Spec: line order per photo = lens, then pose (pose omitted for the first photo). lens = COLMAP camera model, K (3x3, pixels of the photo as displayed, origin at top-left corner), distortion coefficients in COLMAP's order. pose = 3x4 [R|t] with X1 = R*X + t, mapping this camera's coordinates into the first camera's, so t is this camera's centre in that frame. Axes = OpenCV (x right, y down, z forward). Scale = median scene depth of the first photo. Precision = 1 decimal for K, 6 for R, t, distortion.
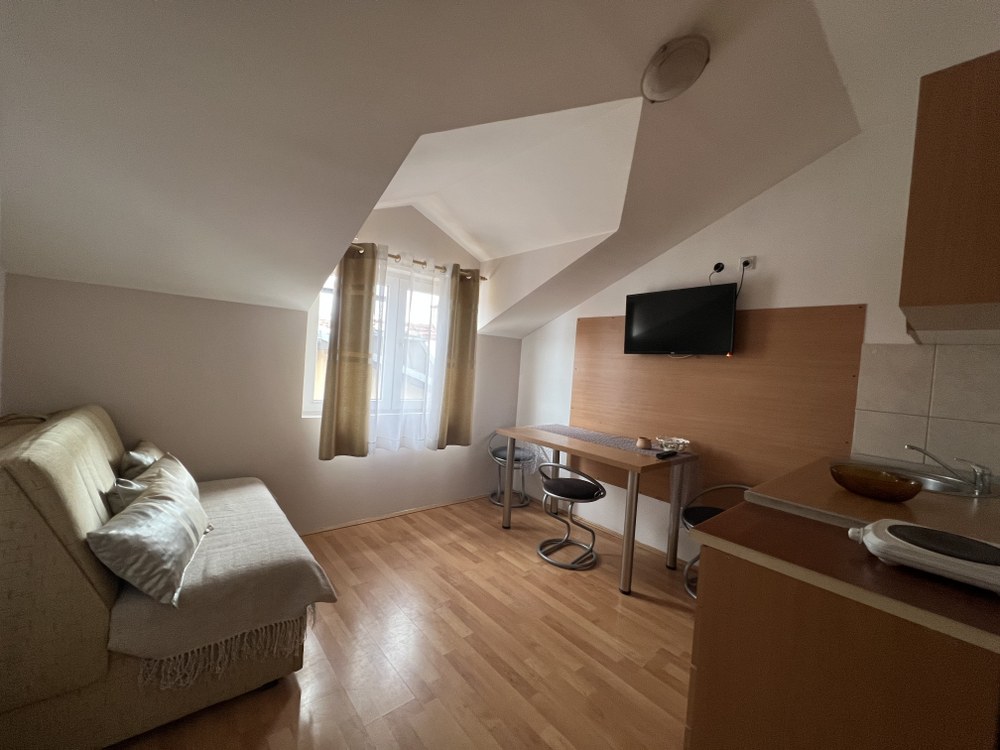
lens RADIAL K [[399.1, 0, 496.9], [0, 399.1, 374.4], [0, 0, 1]] dist [0.000924, 0.000369]
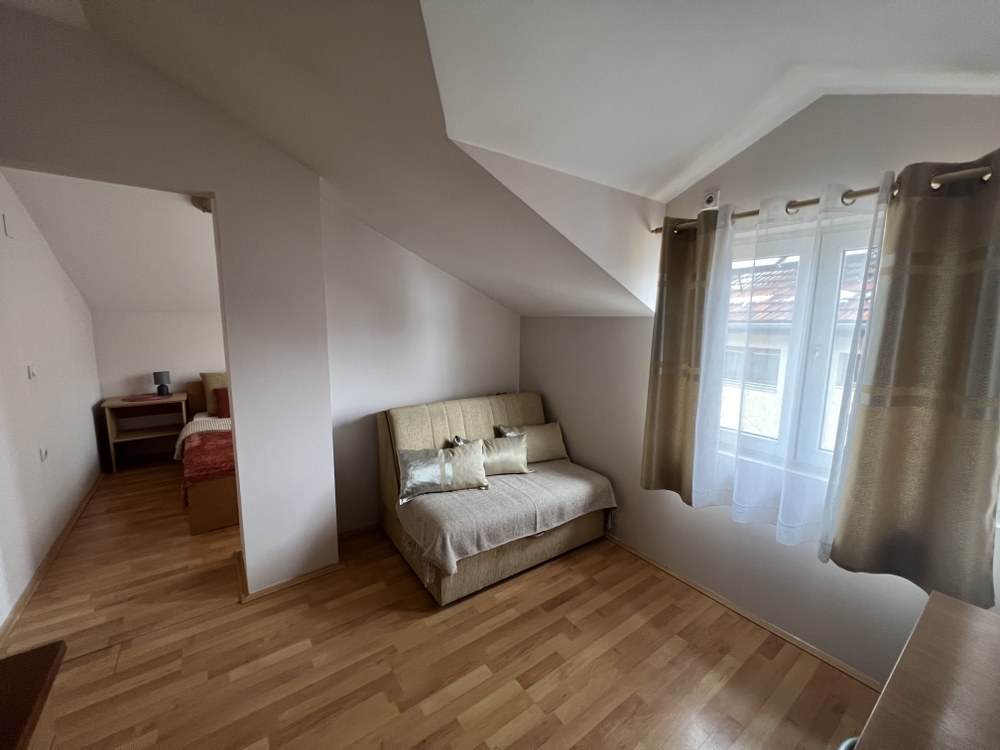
lens RADIAL K [[399.1, 0, 496.9], [0, 399.1, 374.4], [0, 0, 1]] dist [0.000924, 0.000369]
pose [[-0.085141, 0.065902, -0.994187, 0.449515], [-0.044133, 0.996581, 0.069840, -0.076976], [0.995391, 0.049823, -0.081942, 0.737425]]
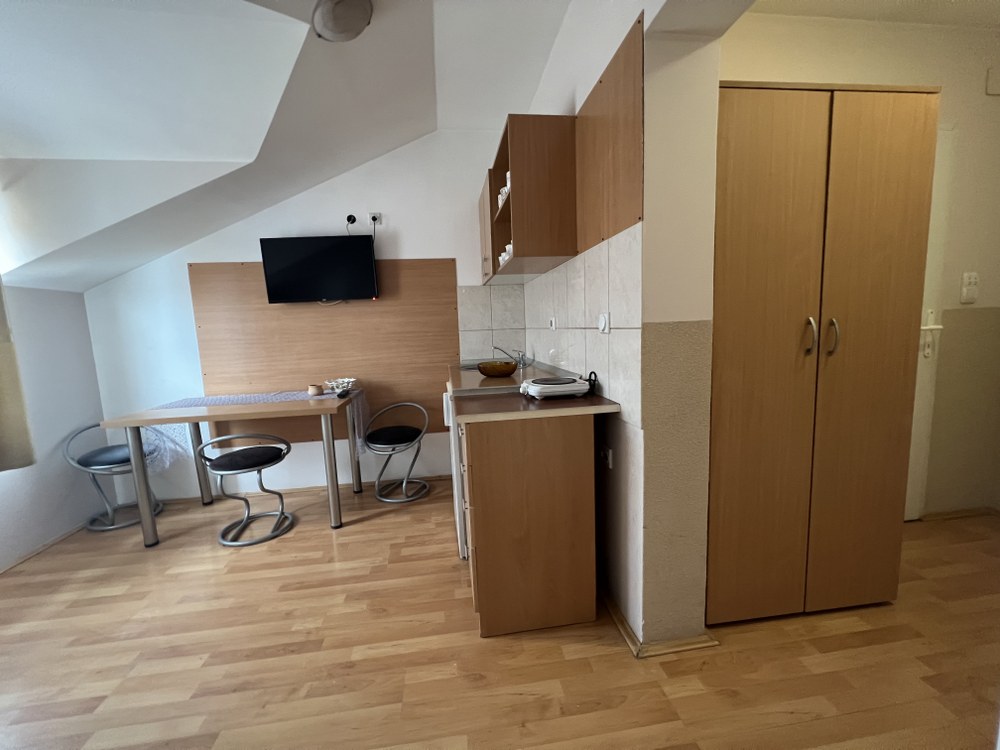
lens RADIAL K [[399.1, 0, 496.9], [0, 399.1, 374.4], [0, 0, 1]] dist [0.000924, 0.000369]
pose [[0.541698, -0.191809, 0.818396, -0.212272], [0.102446, 0.981424, 0.162209, 0.015453], [-0.834307, -0.004026, 0.551286, 0.052457]]
